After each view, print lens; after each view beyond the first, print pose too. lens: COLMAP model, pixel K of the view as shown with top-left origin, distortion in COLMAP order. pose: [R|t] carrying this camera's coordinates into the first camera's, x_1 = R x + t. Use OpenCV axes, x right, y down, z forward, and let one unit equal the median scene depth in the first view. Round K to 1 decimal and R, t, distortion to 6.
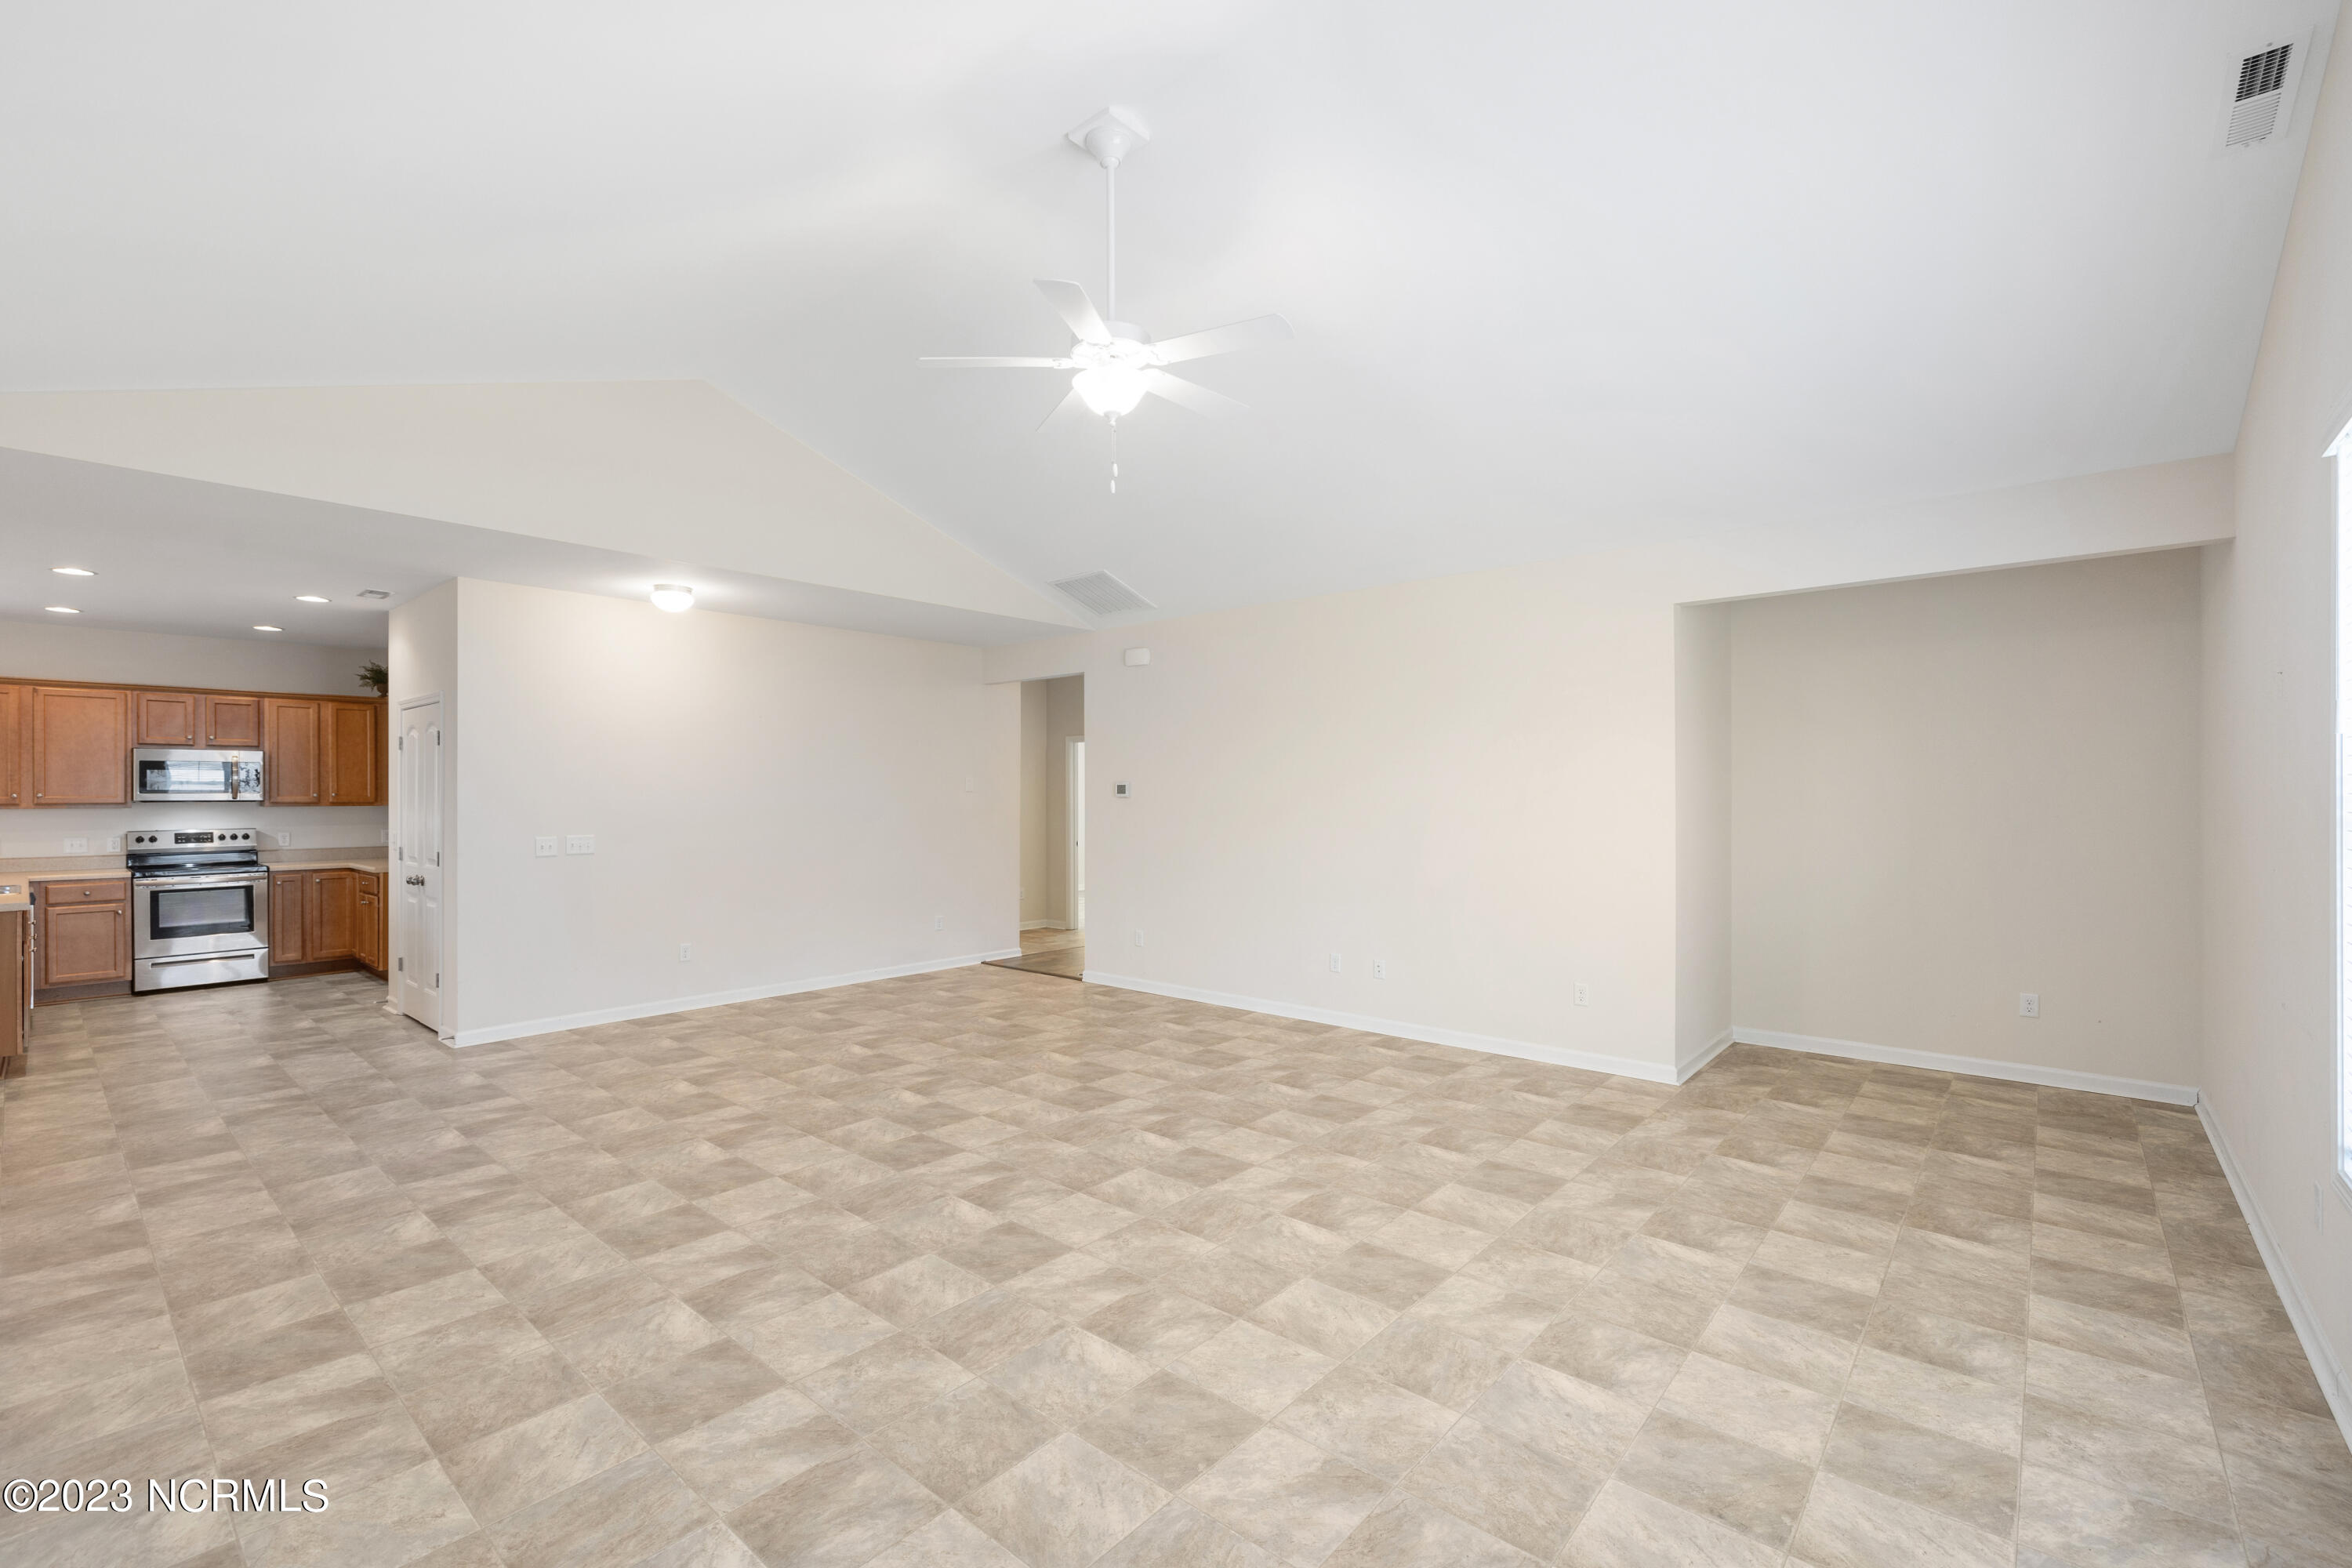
lens RADIAL K [[1016.1, 0, 1159.5], [0, 1016.1, 795.4], [0, 0, 1]] dist [0.003631, 0.000695]
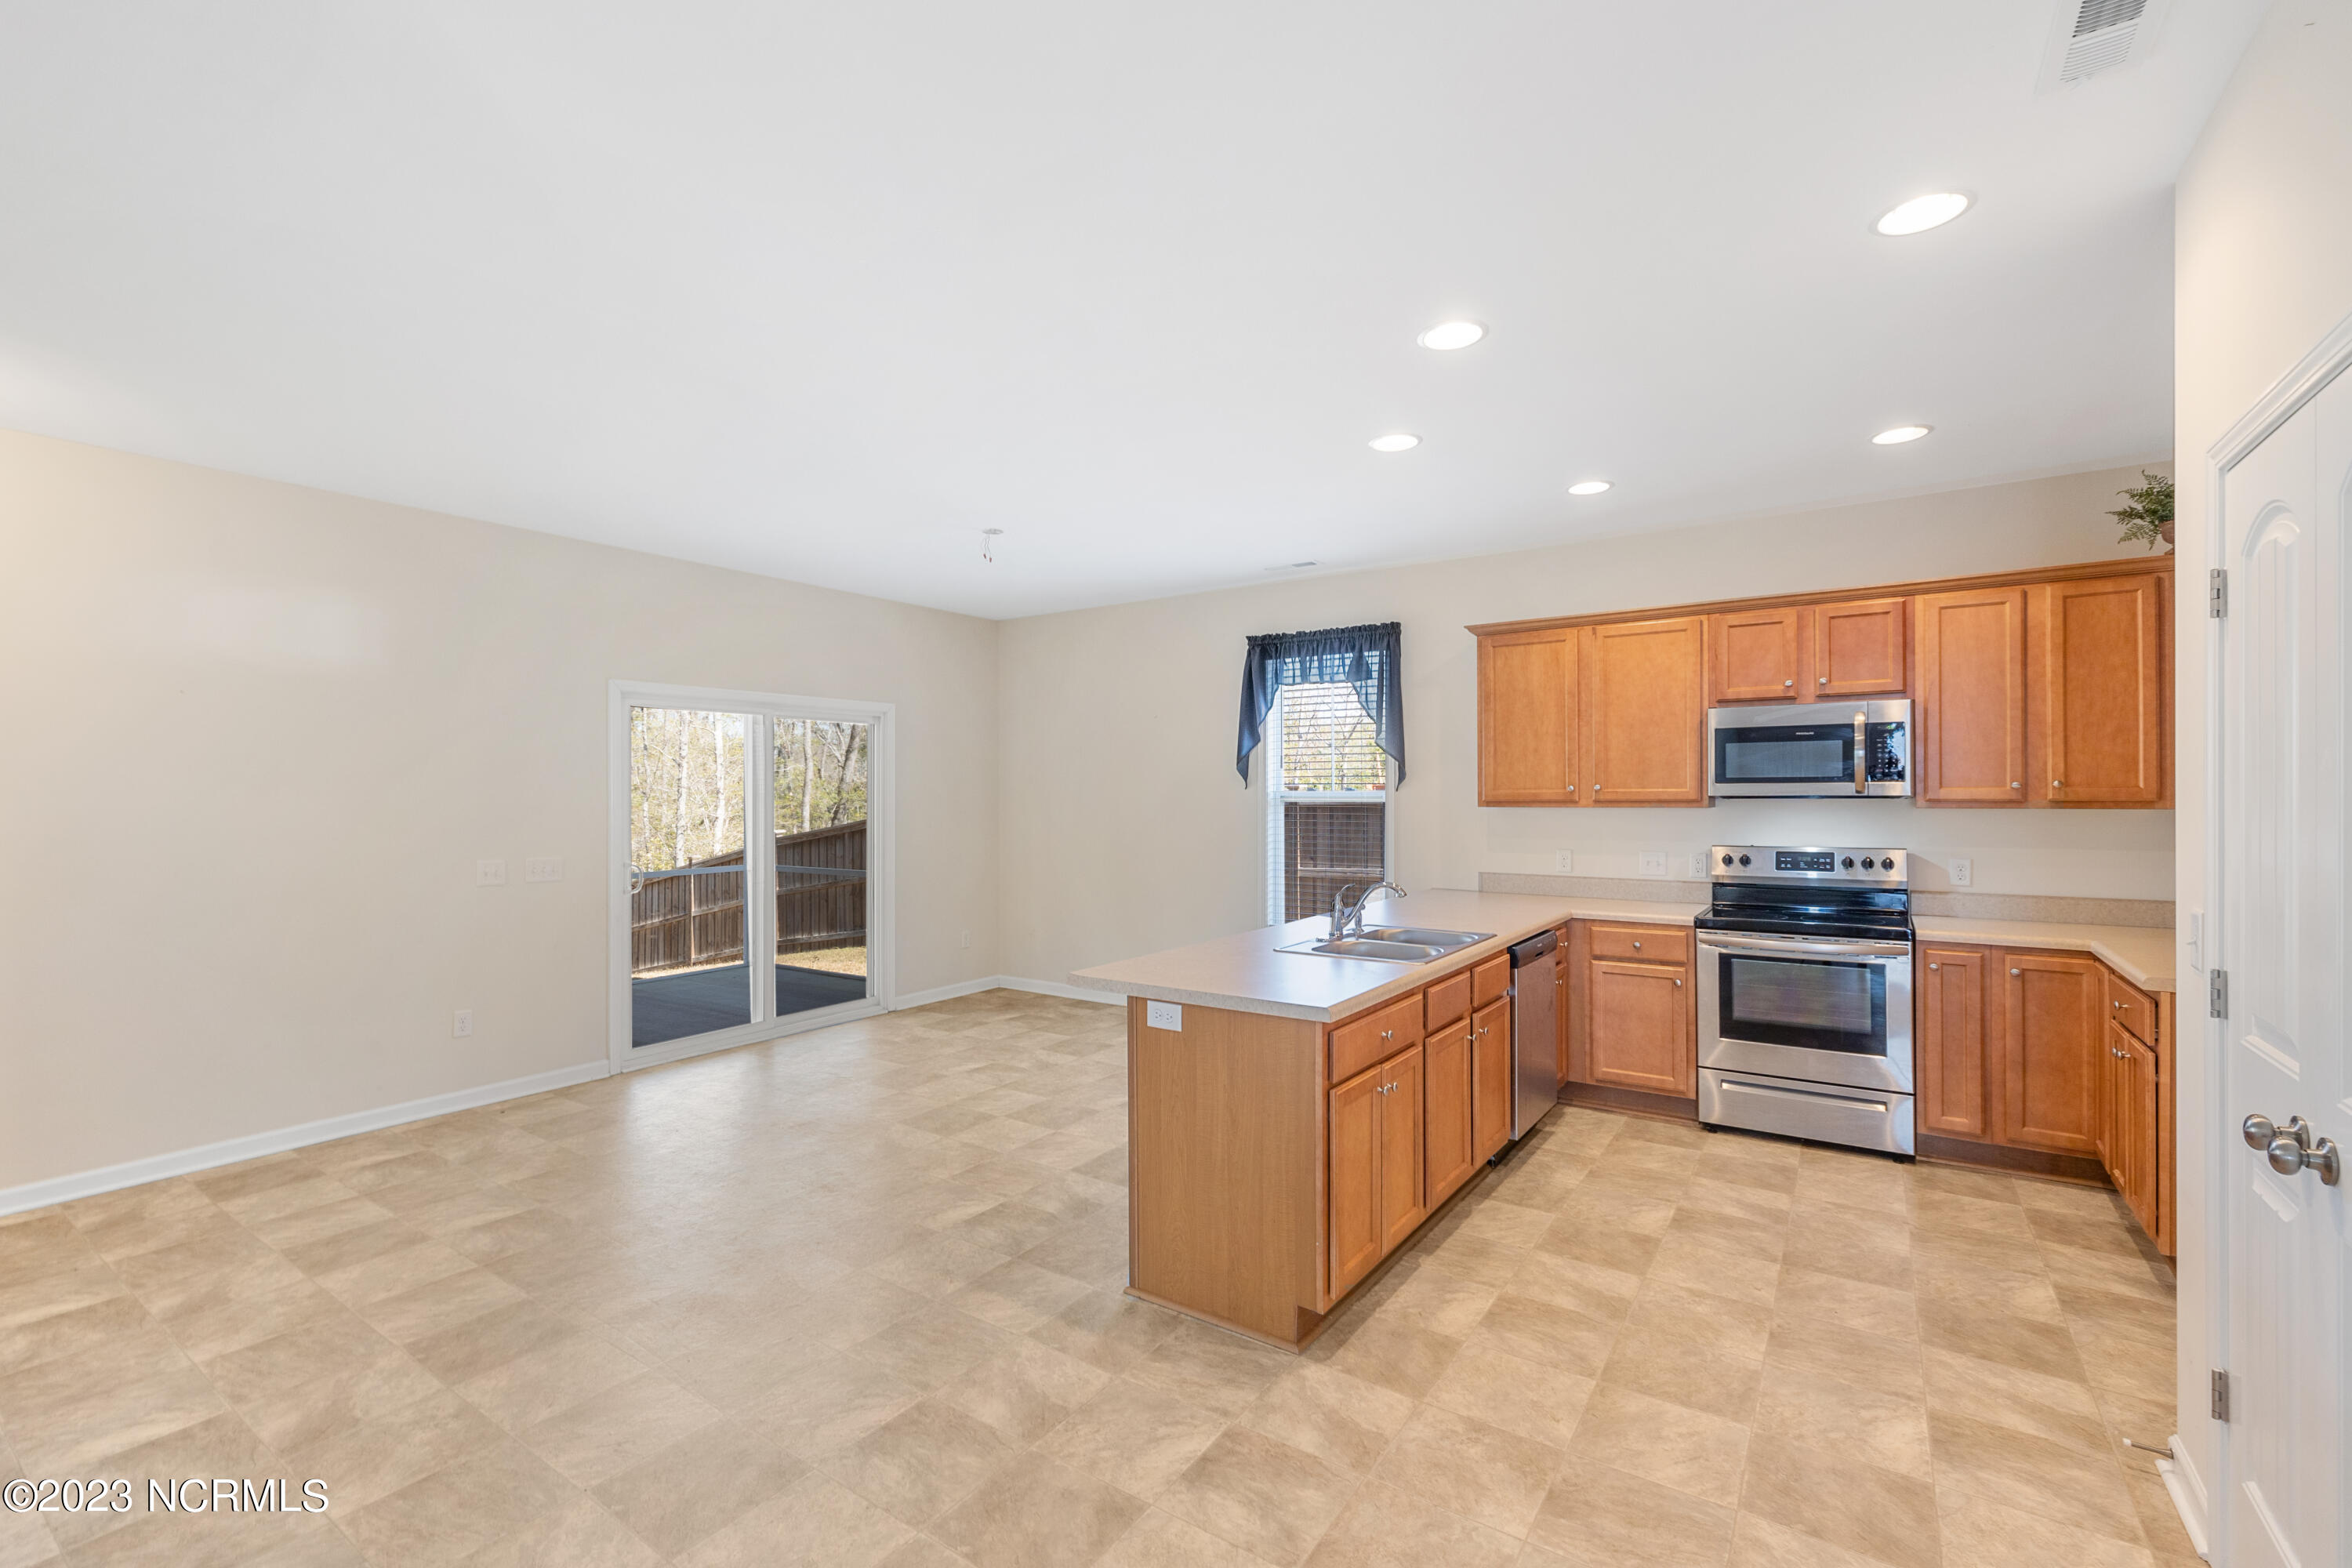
lens RADIAL K [[1016.1, 0, 1159.2], [0, 1016.1, 793.9], [0, 0, 1]] dist [0.003631, 0.000695]
pose [[0.119687, -0.001268, -0.992811, -0.419722], [0.002191, 0.999997, -0.001013, 0.003538], [0.992809, -0.002054, 0.119689, 0.566369]]
